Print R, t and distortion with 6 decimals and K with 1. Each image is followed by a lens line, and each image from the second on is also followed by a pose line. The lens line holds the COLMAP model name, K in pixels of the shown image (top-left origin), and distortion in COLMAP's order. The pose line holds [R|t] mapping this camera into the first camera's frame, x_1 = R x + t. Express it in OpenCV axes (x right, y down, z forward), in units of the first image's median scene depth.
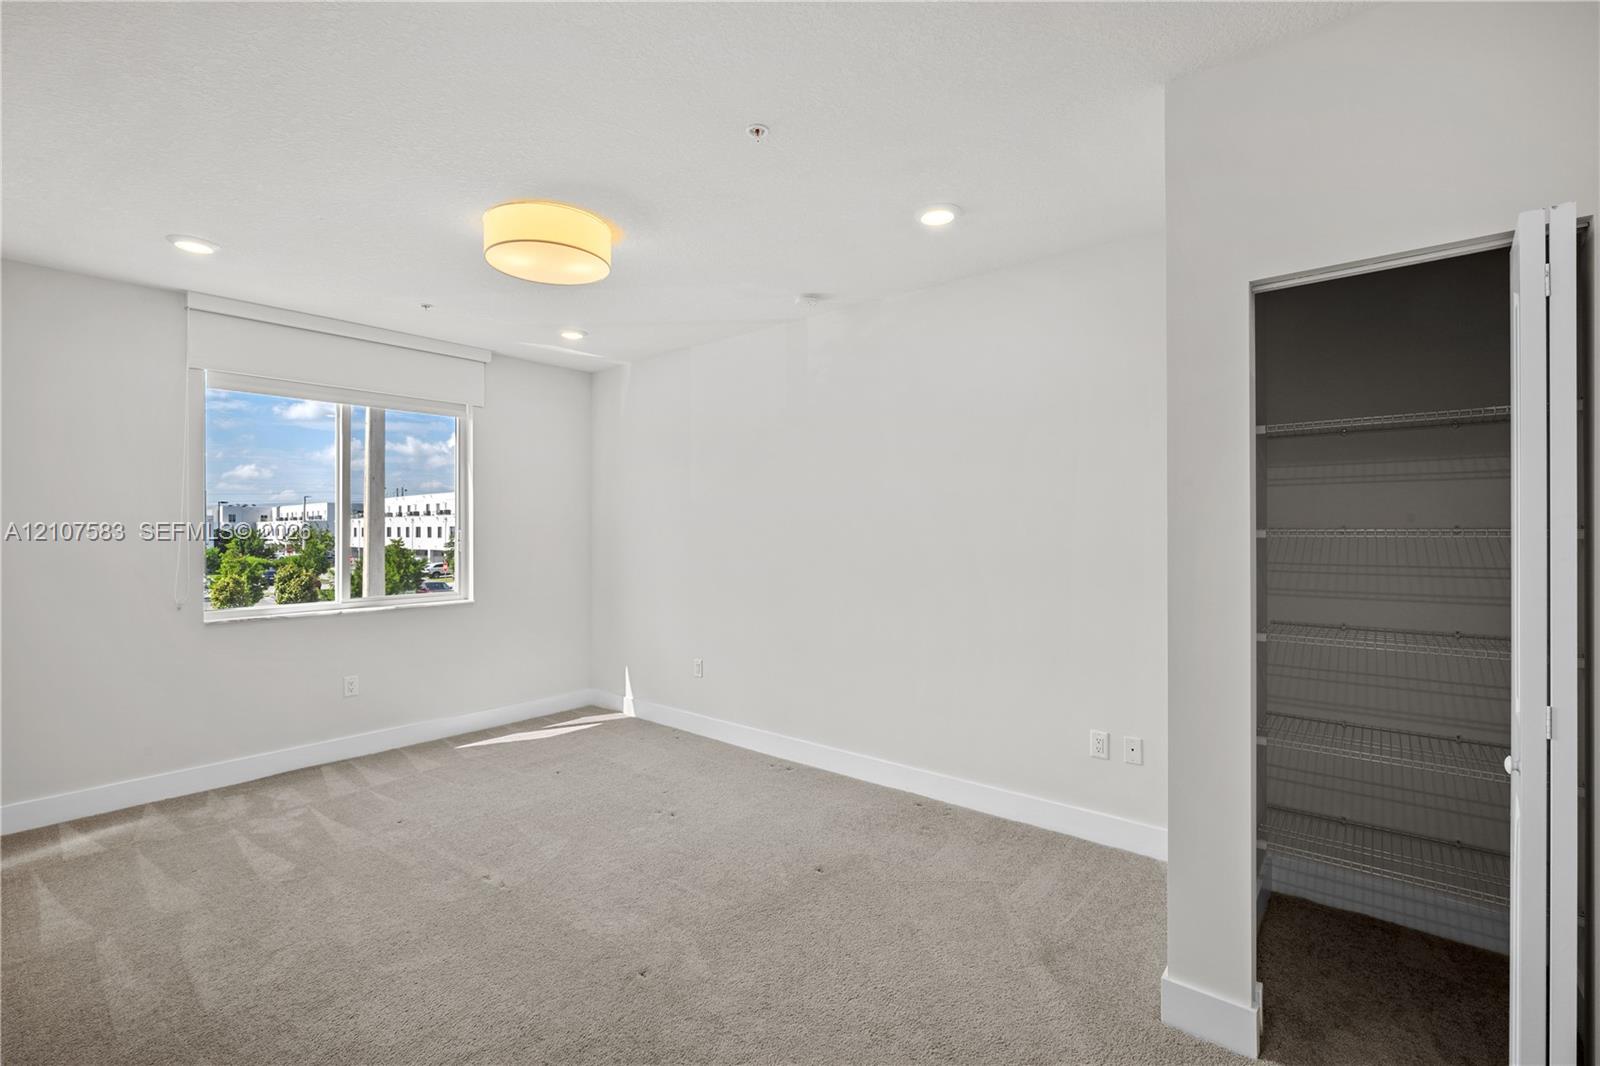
lens RADIAL K [[708.1, 0, 800.0], [0, 708.1, 533.0], [0, 0, 1]] dist [0.000765, 0.000385]
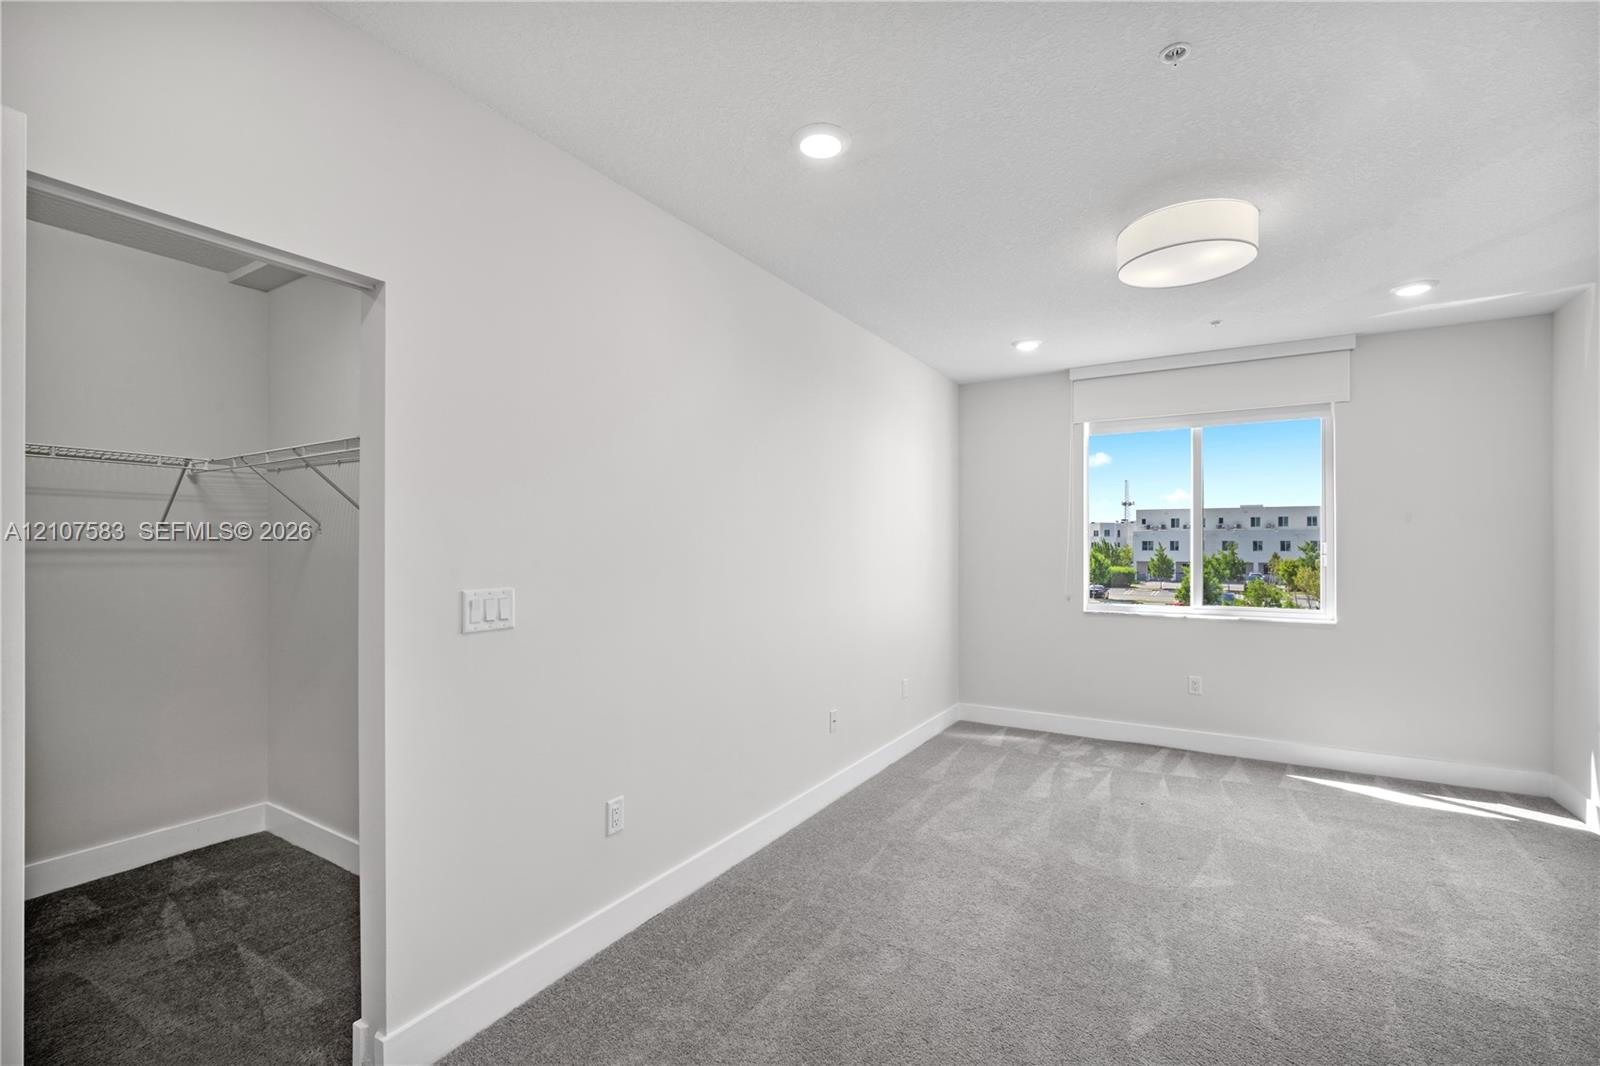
lens RADIAL K [[702.4, 0, 797.4], [0, 702.4, 545.6], [0, 0, 1]] dist [-0.000743, -0.000205]
pose [[0.149849, 0.001381, -0.988708, 0.394068], [-0.005095, 0.999987, 0.000625, 0.003255], [0.988696, 0.004944, 0.149854, 0.261738]]
